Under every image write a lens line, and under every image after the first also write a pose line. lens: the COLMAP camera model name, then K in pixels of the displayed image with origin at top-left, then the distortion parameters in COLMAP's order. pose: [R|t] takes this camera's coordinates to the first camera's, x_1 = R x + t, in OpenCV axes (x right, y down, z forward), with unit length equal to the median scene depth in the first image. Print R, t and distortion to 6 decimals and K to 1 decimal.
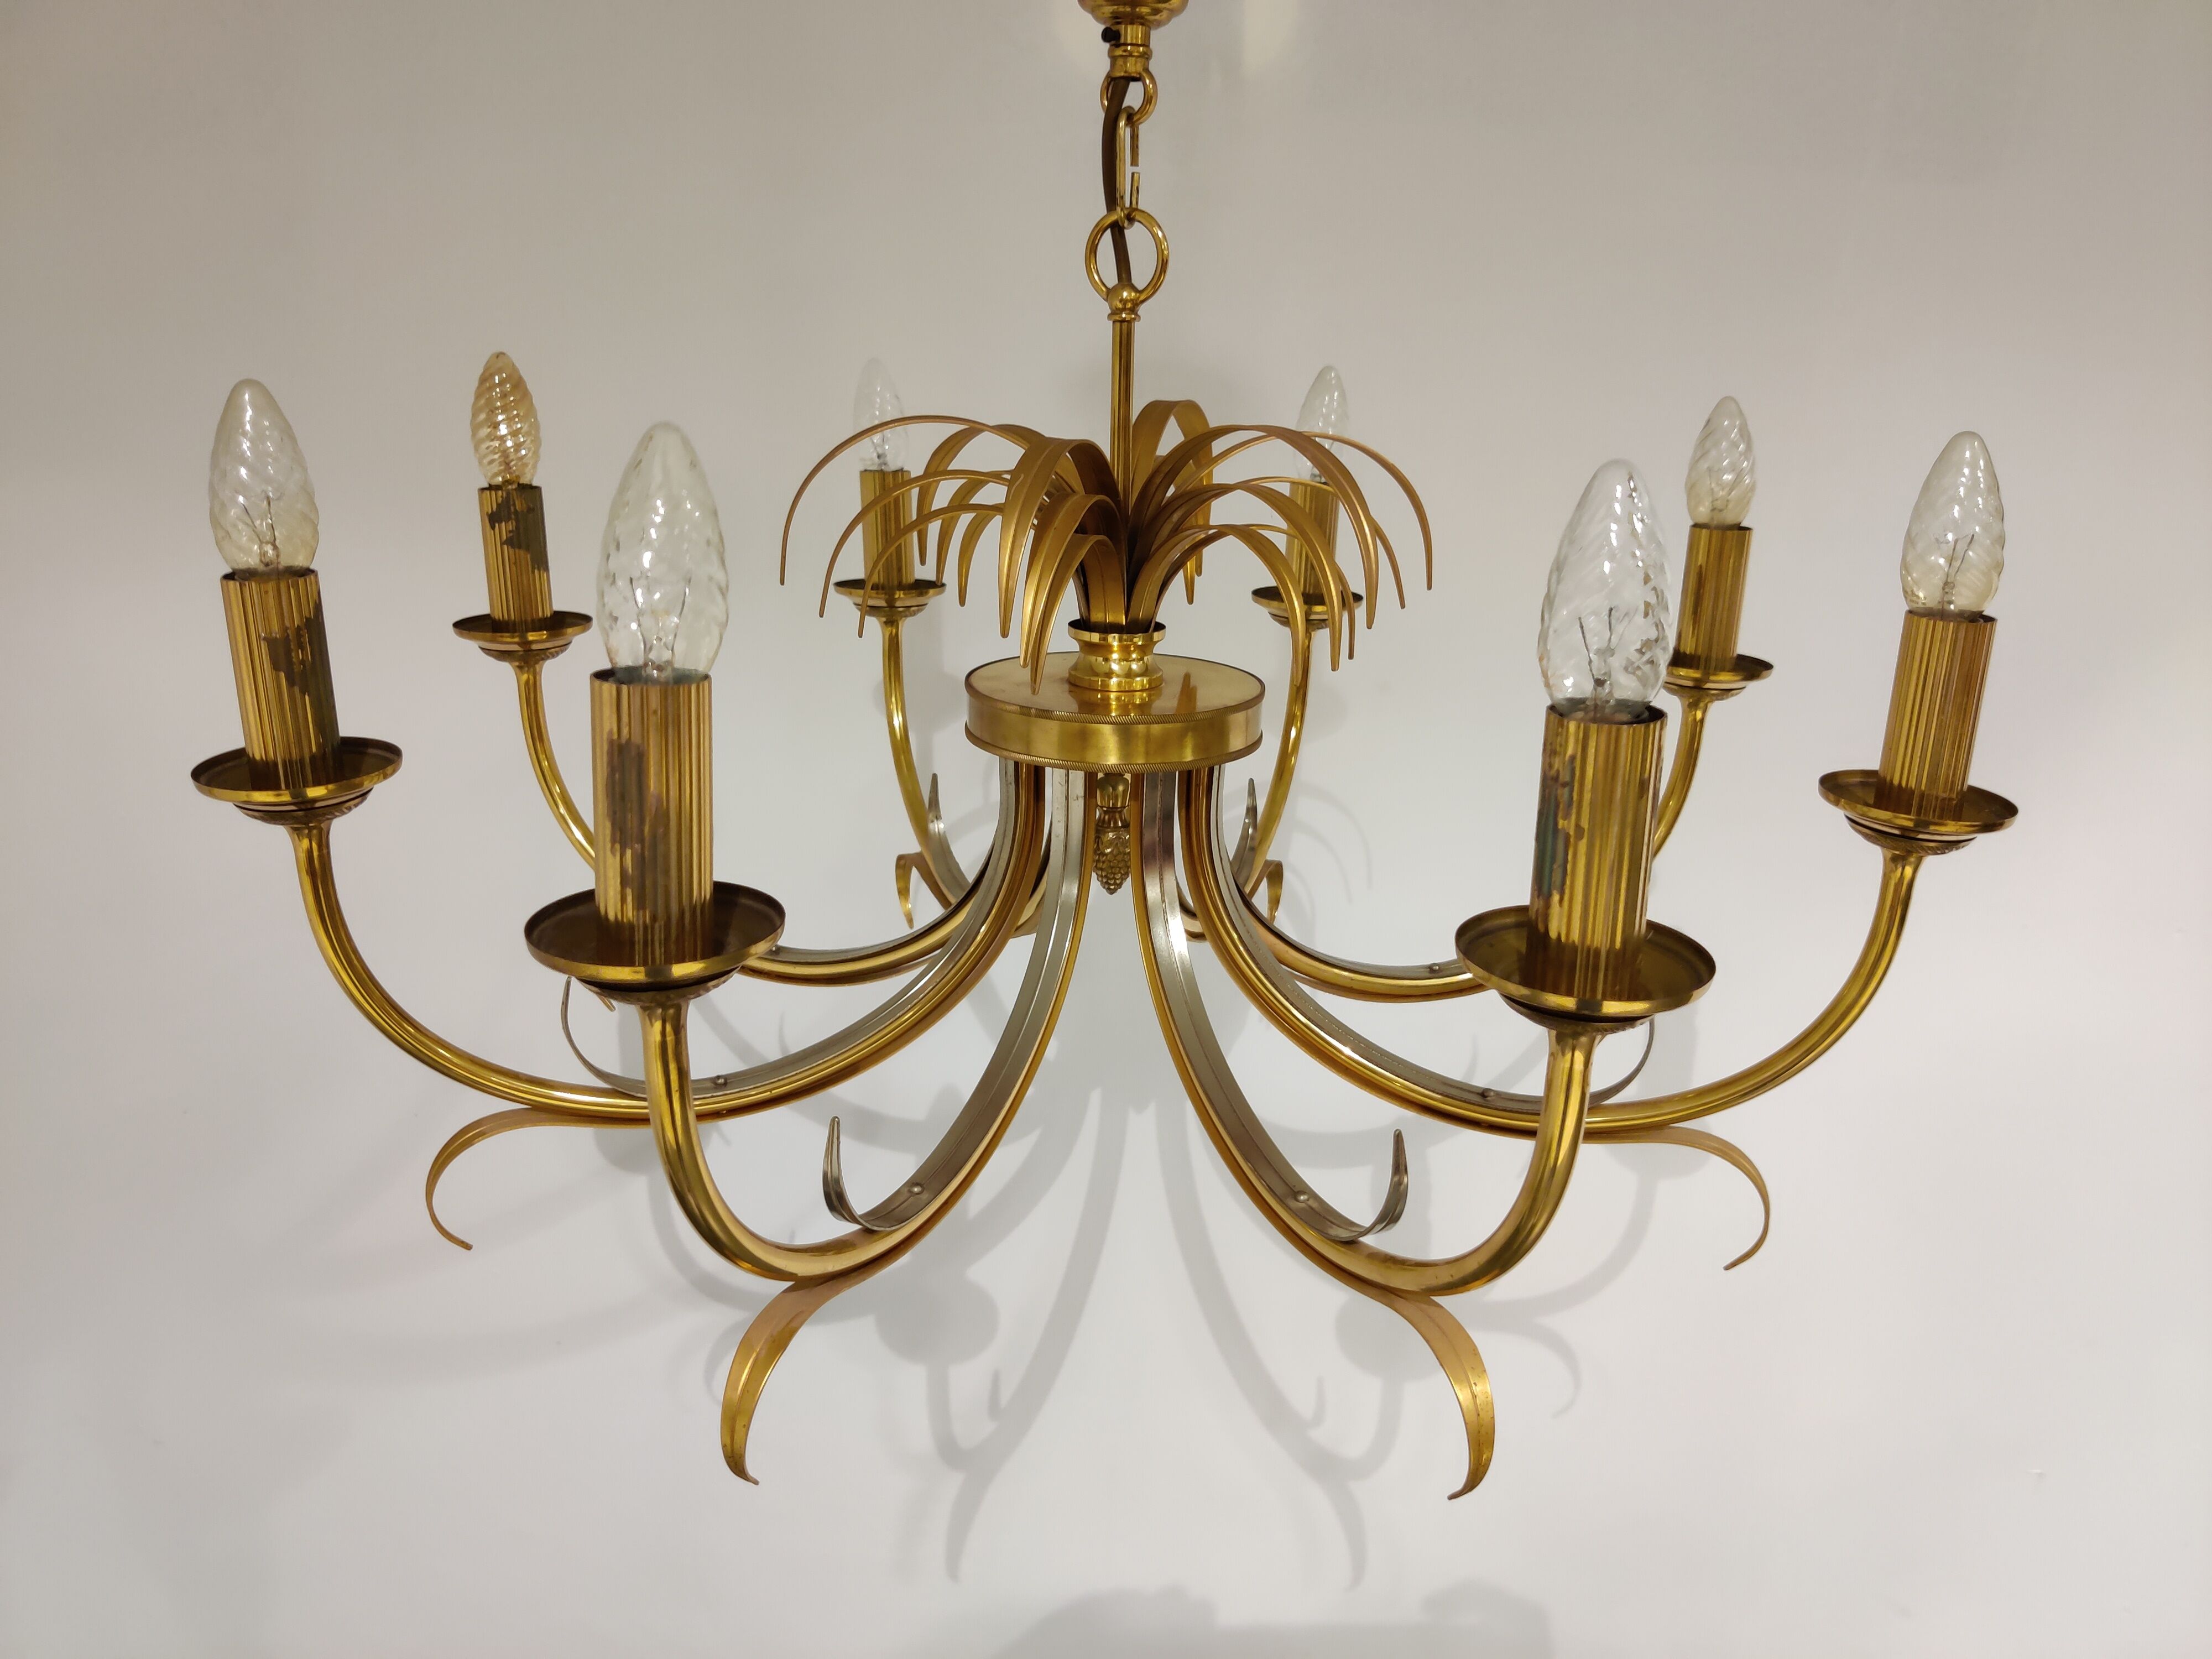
lens RADIAL K [[1713.4, 0, 1098.0], [0, 1713.4, 834.7], [0, 0, 1]] dist [0.046306, -0.080555]
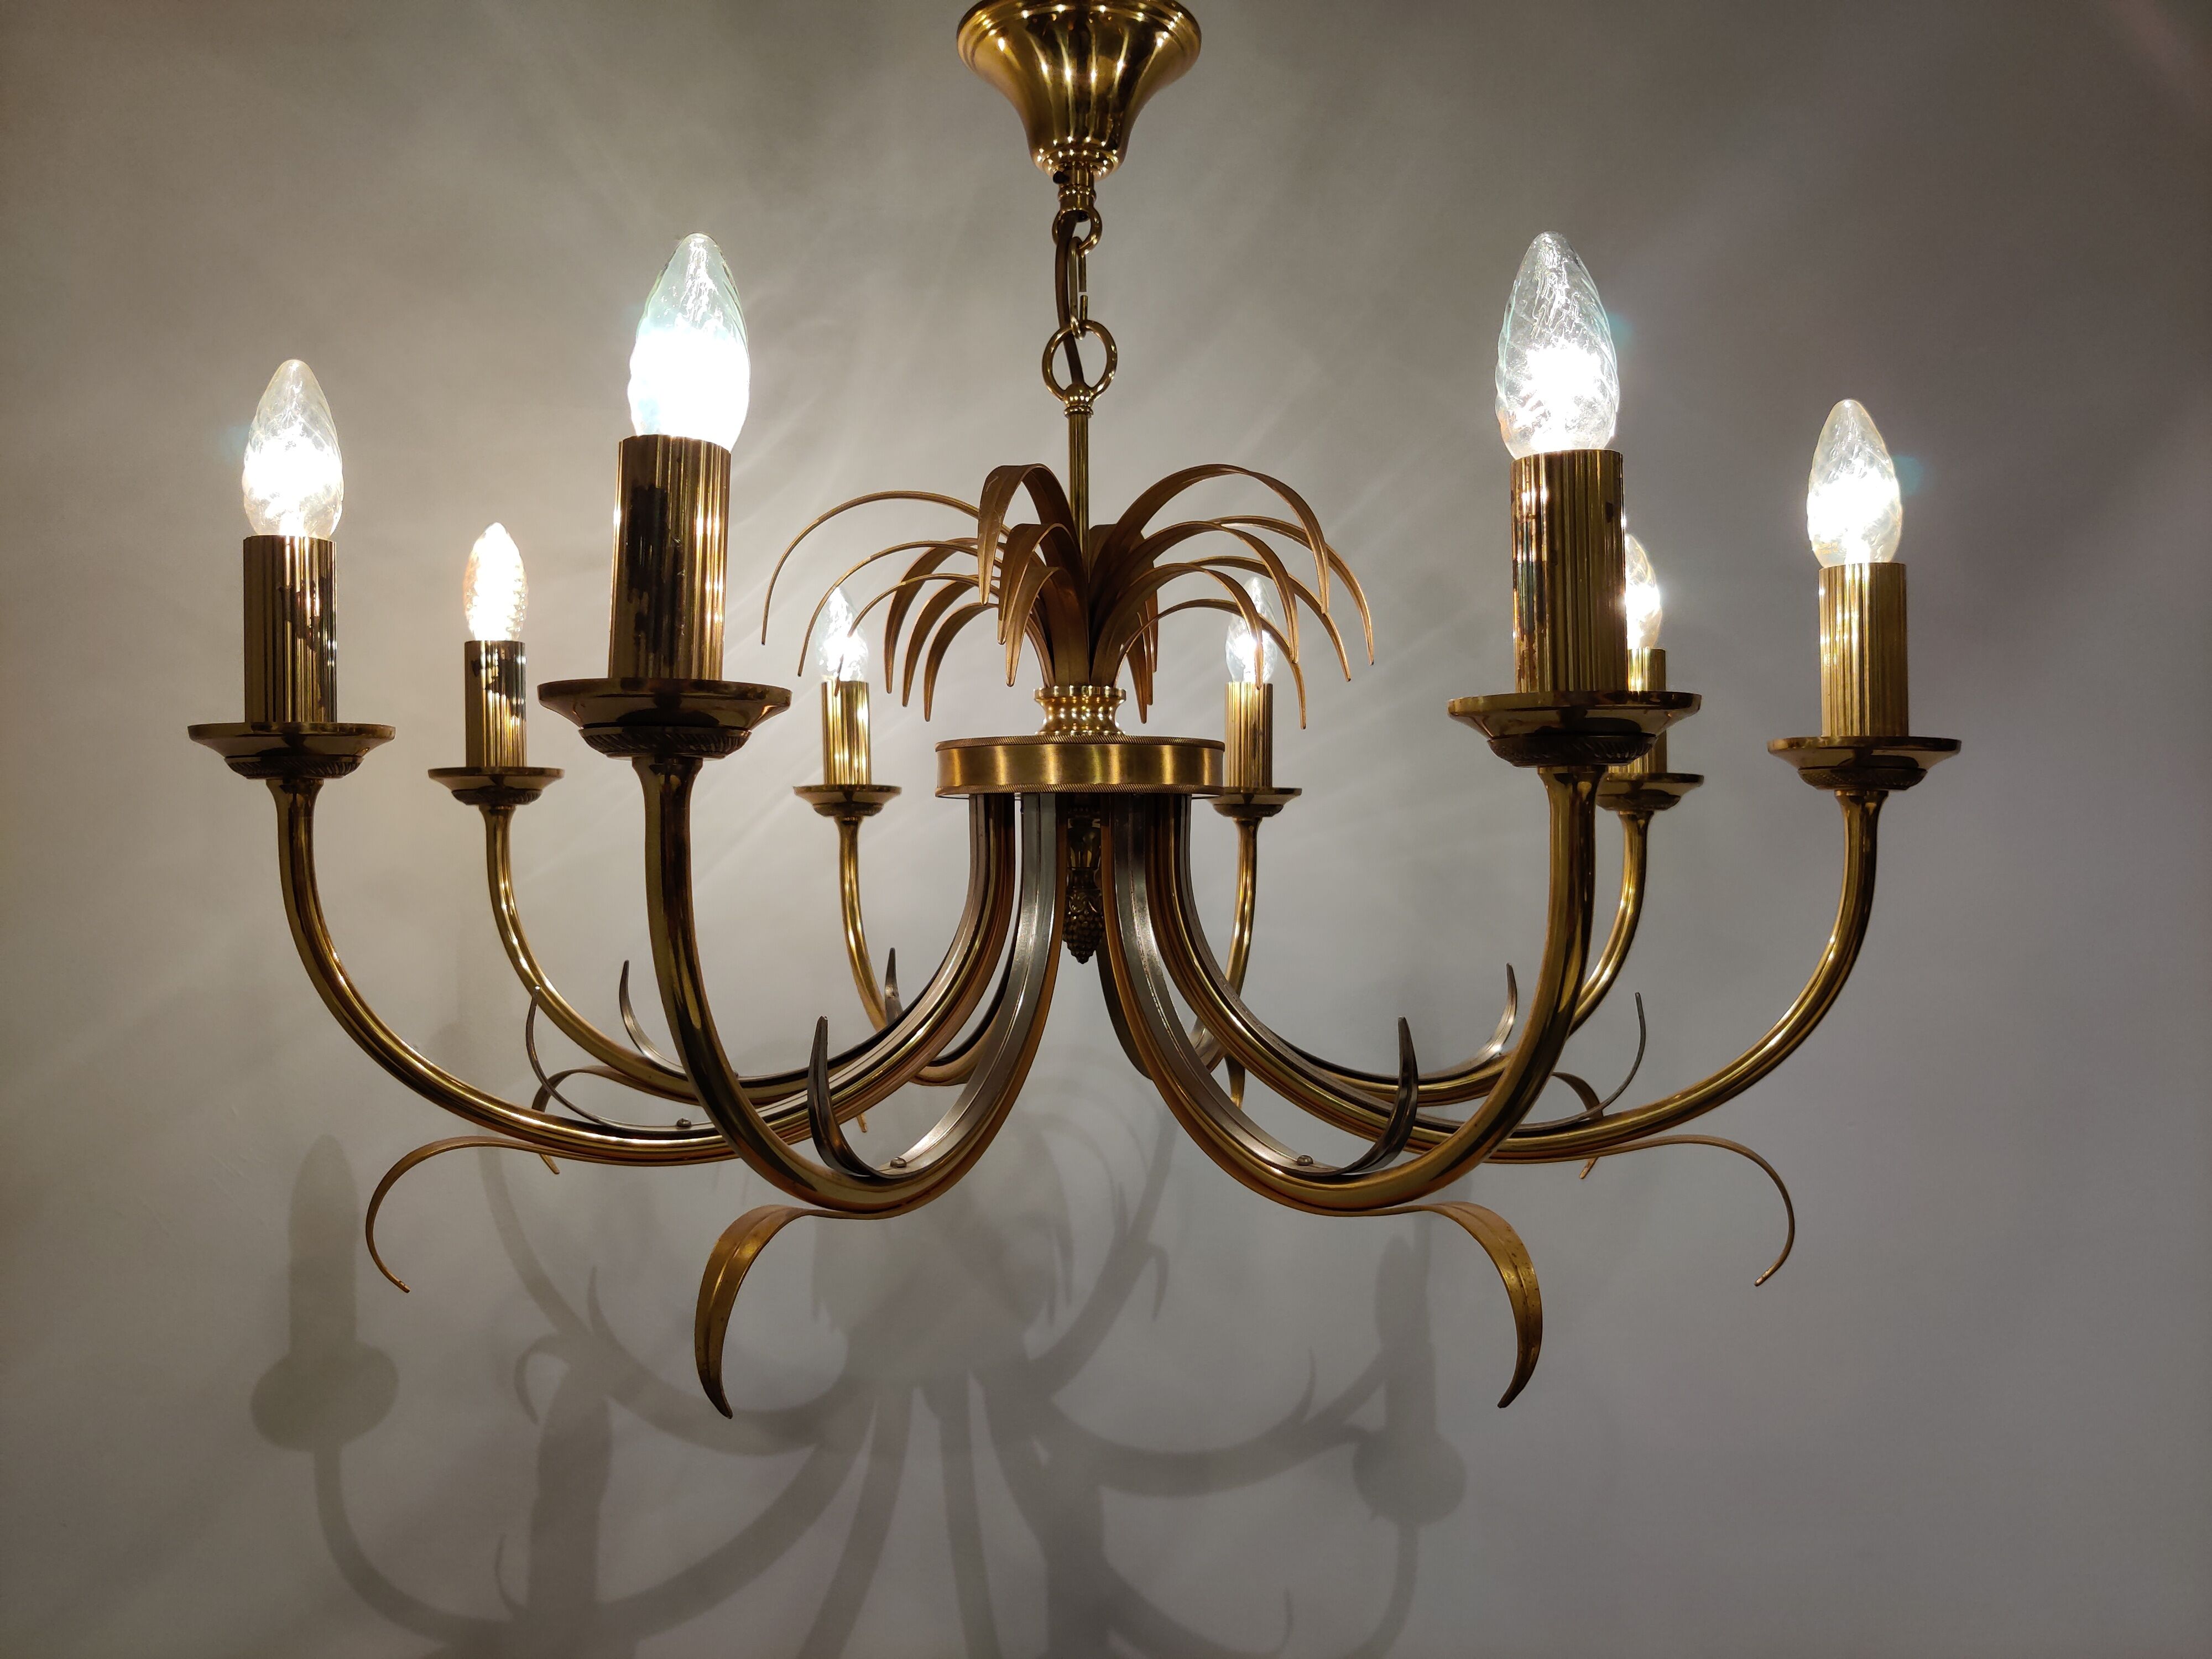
lens RADIAL K [[1713.4, 0, 1066.3], [0, 1713.4, 809.5], [0, 0, 1]] dist [0.046306, -0.080555]
pose [[0.999038, -0.025492, 0.035682, -0.038882], [0.035693, 0.945409, -0.323927, 0.298495], [-0.025476, 0.324888, 0.945409, 0.036045]]
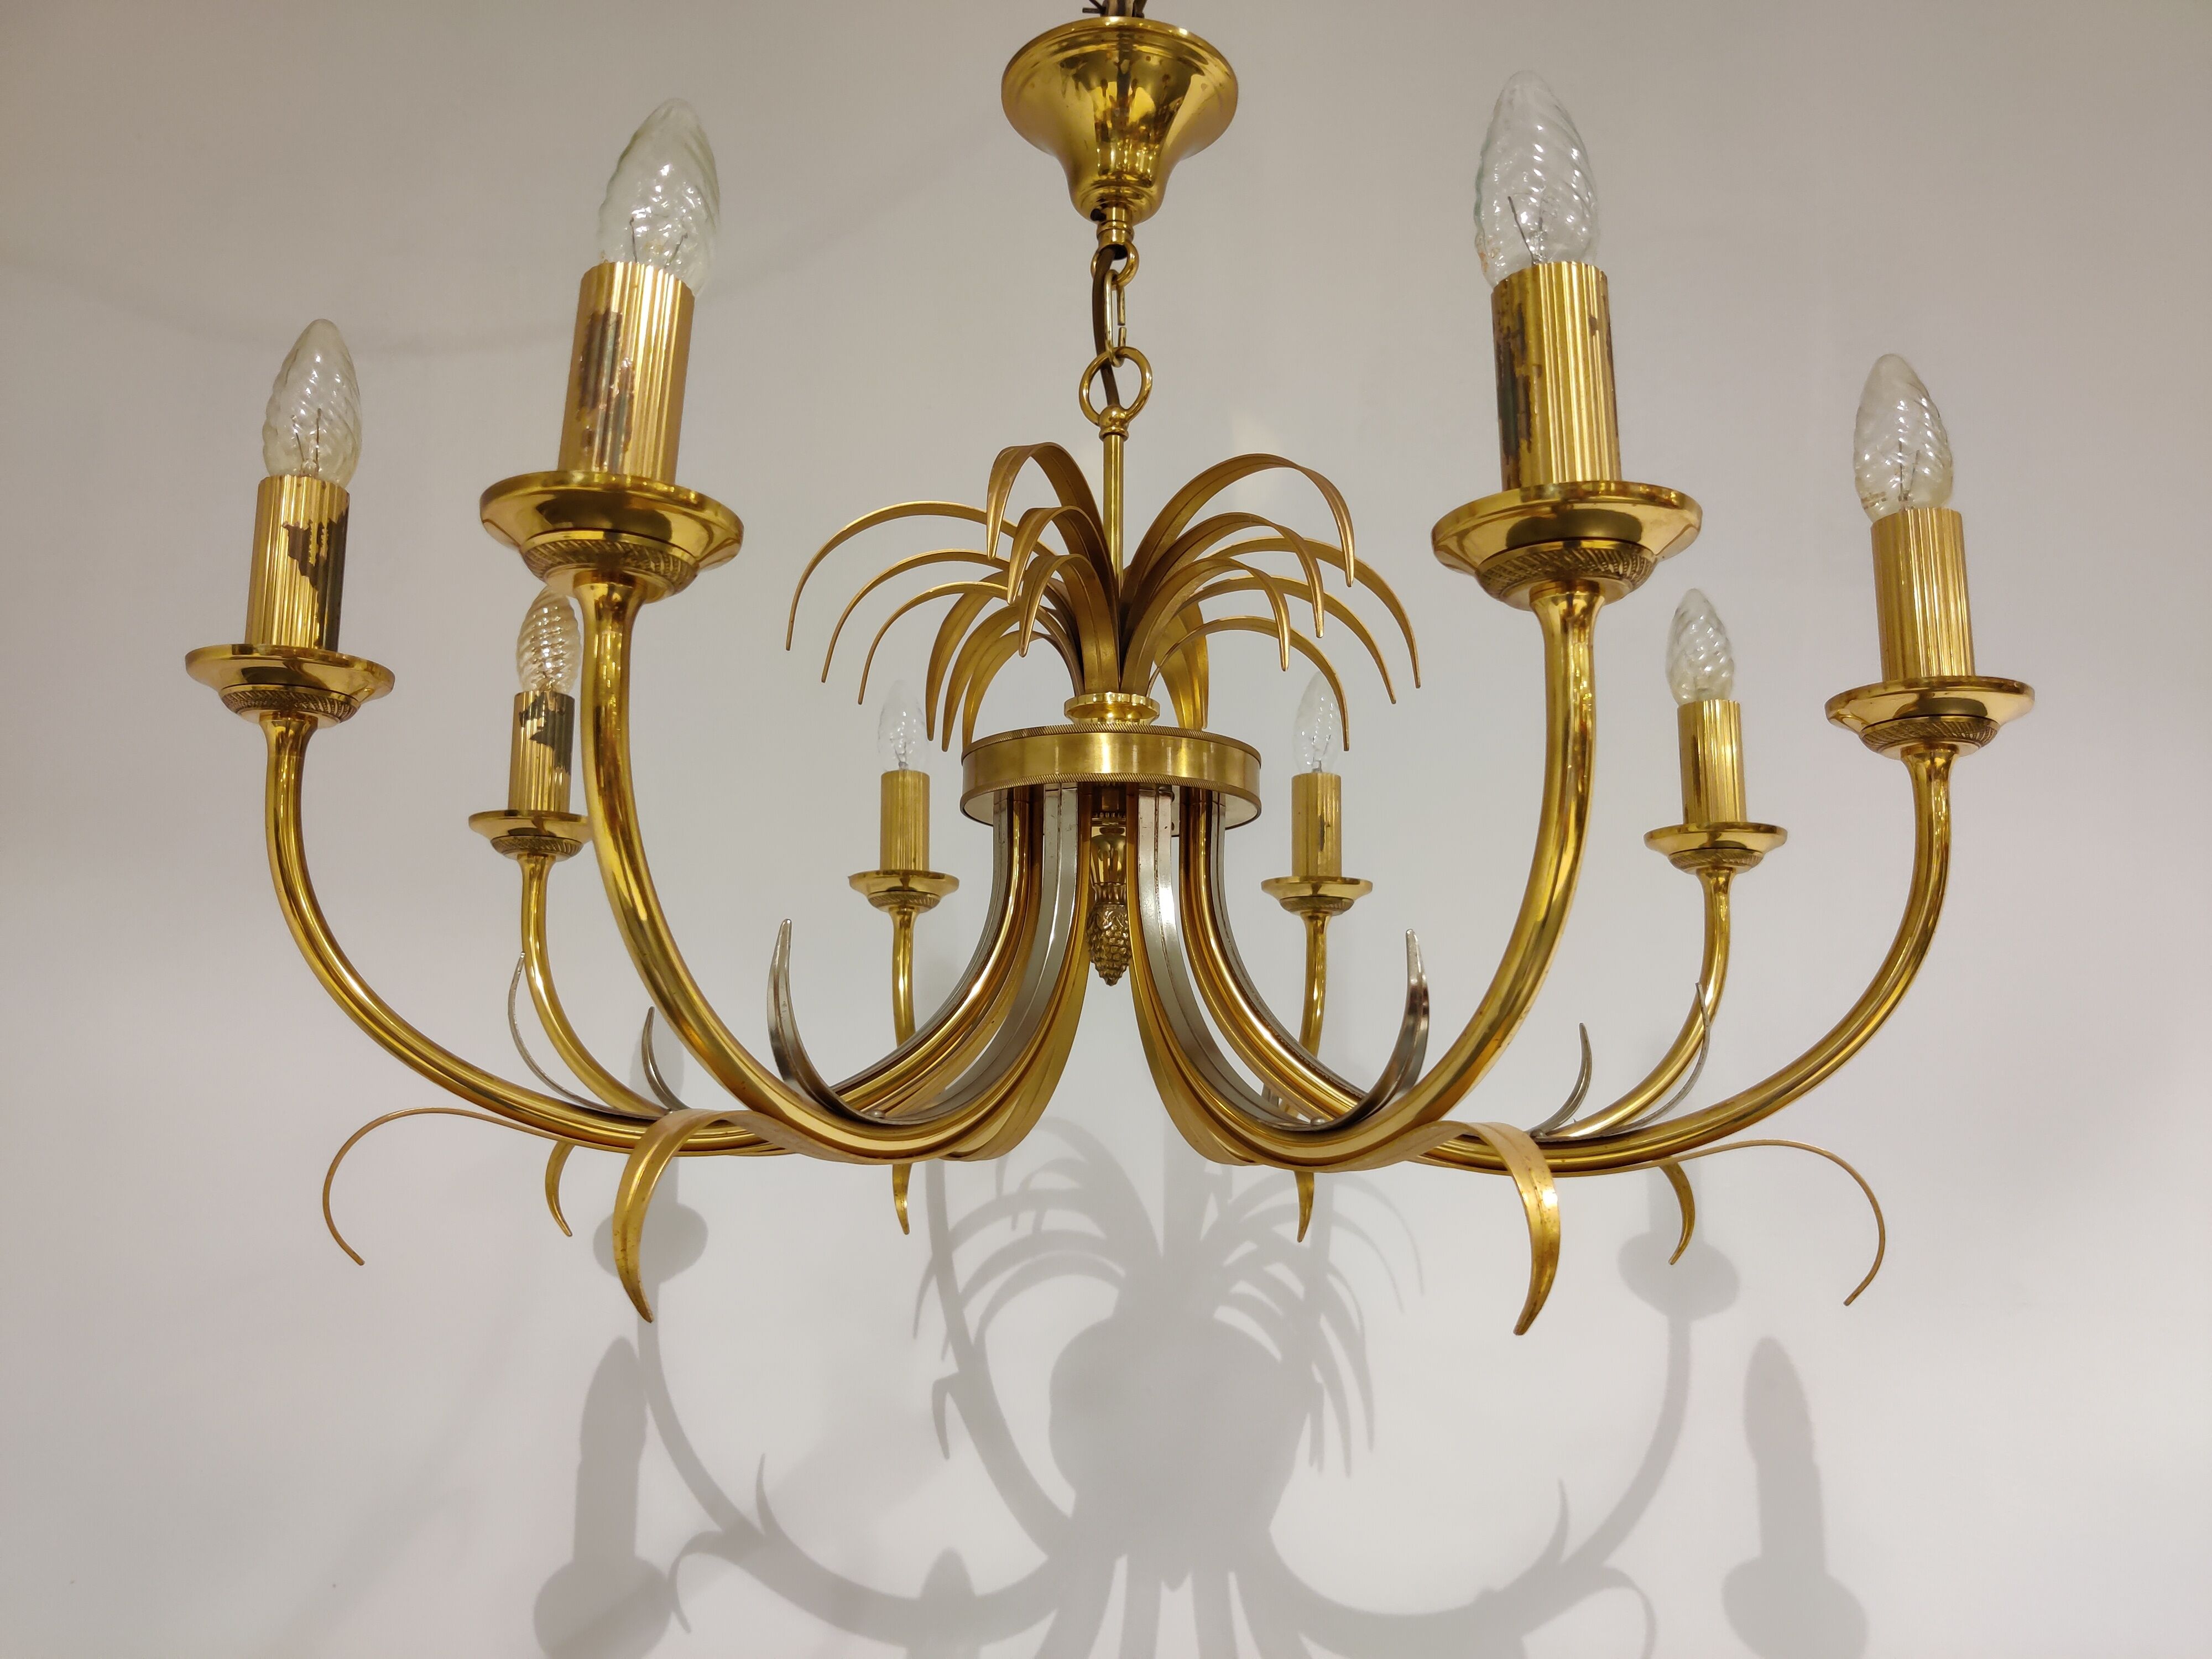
lens RADIAL K [[1713.4, 0, 1088.2], [0, 1713.4, 826.5], [0, 0, 1]] dist [0.046306, -0.080555]
pose [[0.999398, -0.018048, -0.029634, 0.026705], [0.001862, 0.880738, -0.473600, 0.443583], [0.034648, 0.473260, 0.880241, 0.144216]]
